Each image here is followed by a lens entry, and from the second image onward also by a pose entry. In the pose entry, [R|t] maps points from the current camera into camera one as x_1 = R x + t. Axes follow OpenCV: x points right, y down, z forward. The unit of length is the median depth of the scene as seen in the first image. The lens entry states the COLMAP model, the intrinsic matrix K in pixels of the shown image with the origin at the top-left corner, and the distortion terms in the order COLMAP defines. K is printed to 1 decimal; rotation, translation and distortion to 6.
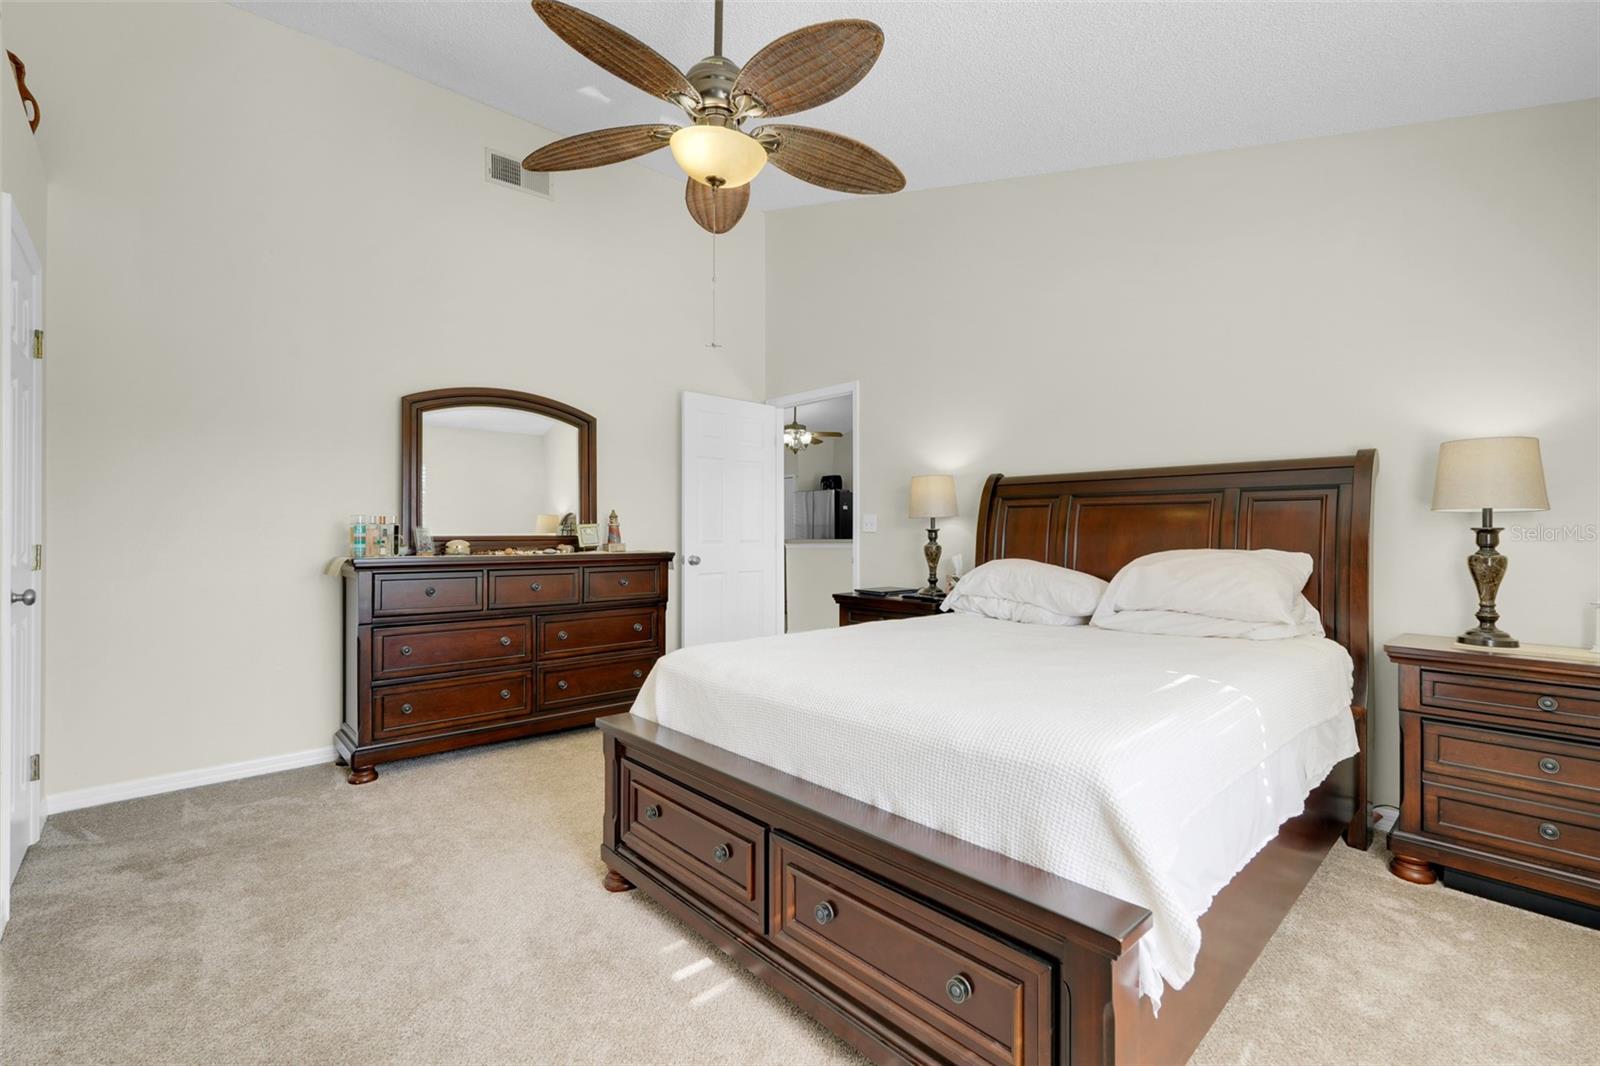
lens RADIAL K [[701.4, 0, 796.3], [0, 701.4, 532.1], [0, 0, 1]] dist [-0.009969, 0.002423]
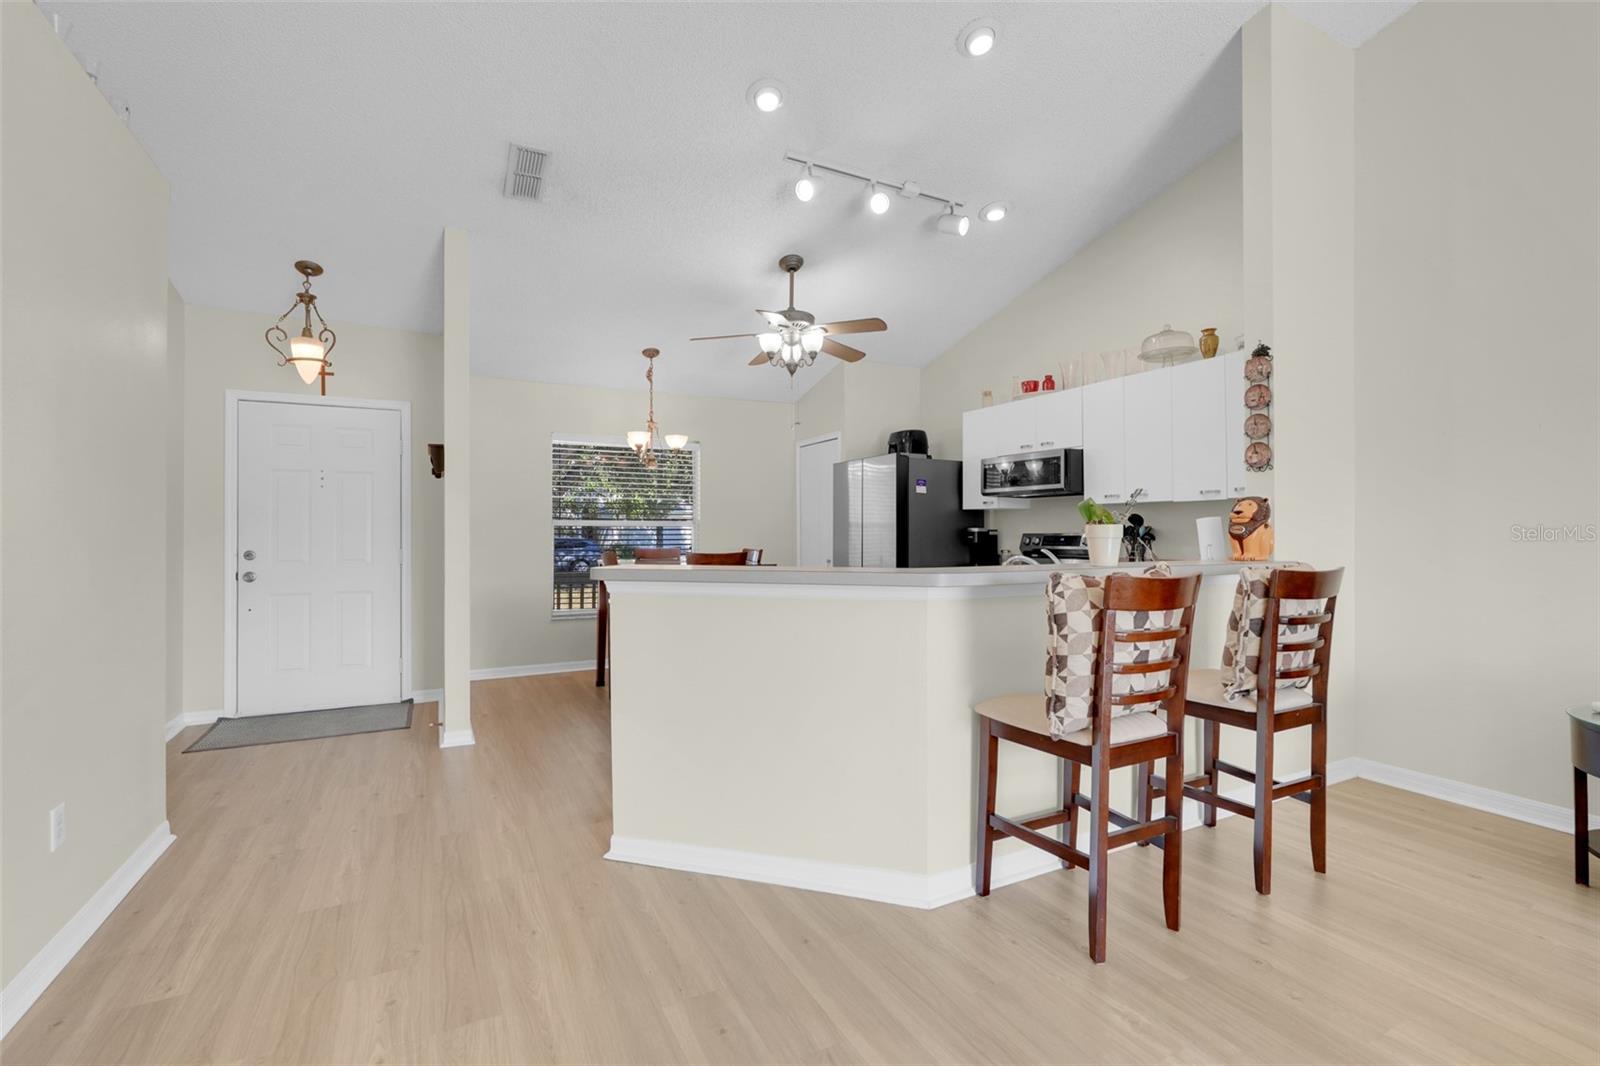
lens RADIAL K [[701.4, 0, 797.9], [0, 701.4, 534.4], [0, 0, 1]] dist [-0.009969, 0.002423]
pose [[0.965778, 0.000316, -0.259372, 0.125857], [-0.000283, 1.000000, 0.000165, -0.002604], [0.259372, -0.000086, 0.965778, 0.539192]]
